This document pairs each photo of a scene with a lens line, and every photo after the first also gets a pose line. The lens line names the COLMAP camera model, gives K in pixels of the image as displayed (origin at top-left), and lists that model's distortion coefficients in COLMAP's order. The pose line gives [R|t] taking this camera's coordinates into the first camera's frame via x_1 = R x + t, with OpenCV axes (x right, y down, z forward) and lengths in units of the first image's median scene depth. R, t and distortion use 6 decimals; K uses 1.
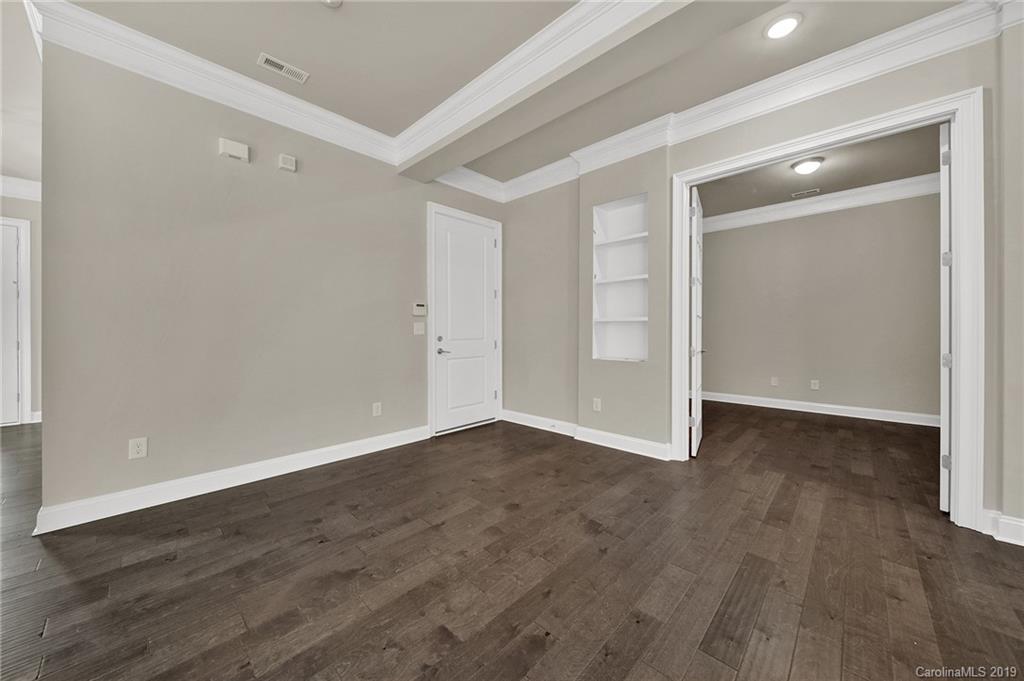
lens RADIAL K [[362.1, 0, 508.9], [0, 362.1, 332.8], [0, 0, 1]] dist [-0.002697, -0.000248]
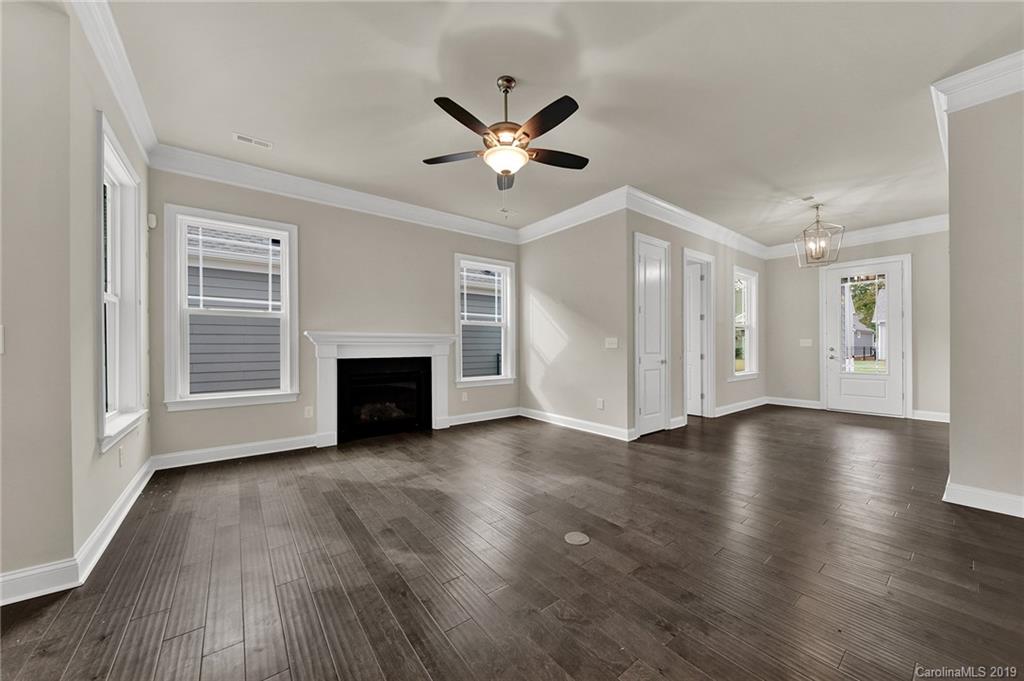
lens RADIAL K [[365.3, 0, 514.3], [0, 365.3, 345.4], [0, 0, 1]] dist [0.001804, -0.000055]
pose [[-0.146782, 0.000541, -0.989169, 0.109800], [-0.000100, 1.000000, 0.000562, 0.001707], [0.989169, 0.000182, -0.146782, -0.176756]]
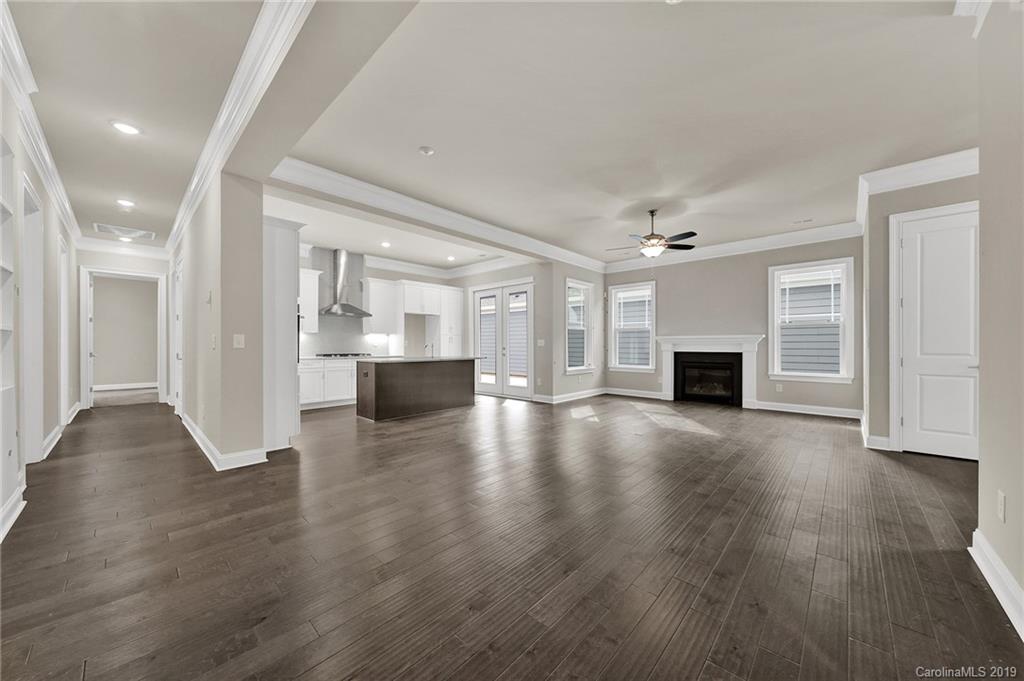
lens RADIAL K [[360.1, 0, 512.9], [0, 360.1, 336.7], [0, 0, 1]] dist [-0.004854, -0.000324]
pose [[-0.999703, 0.002249, -0.024276, -0.018356], [0.002635, 0.999871, -0.015869, -0.007221], [0.024238, -0.015929, -0.999579, 1.029154]]
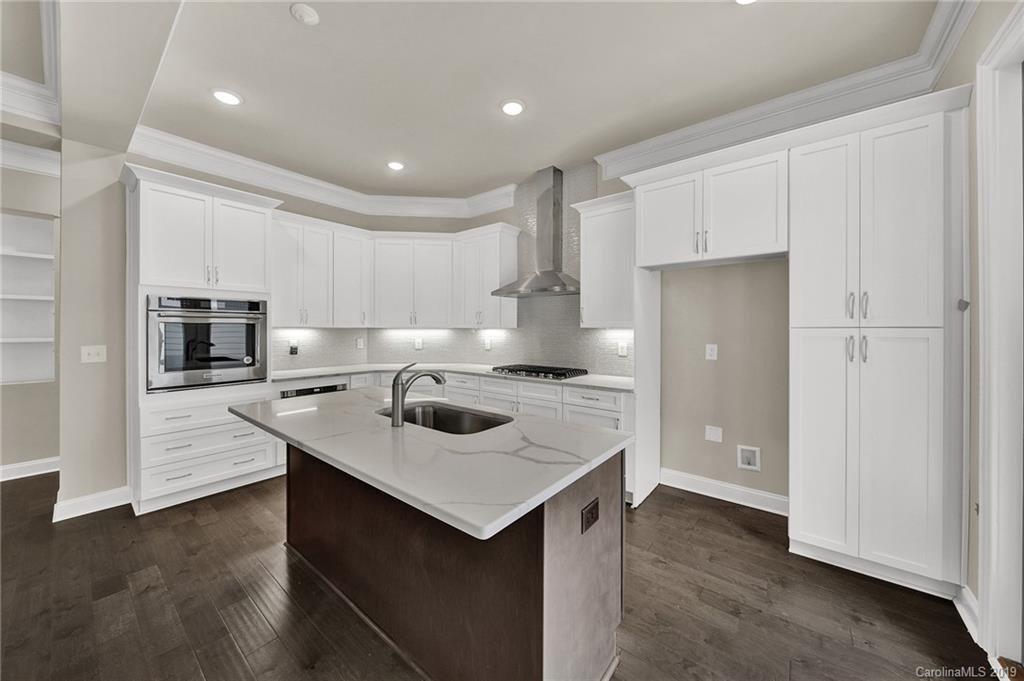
lens RADIAL K [[362.1, 0, 508.9], [0, 362.1, 332.8], [0, 0, 1]] dist [-0.002697, -0.000248]
pose [[-0.090534, -0.005674, 0.995877, -0.152956], [0.003116, 0.999977, 0.005981, -0.052105], [-0.995888, 0.003645, -0.090515, -0.688161]]
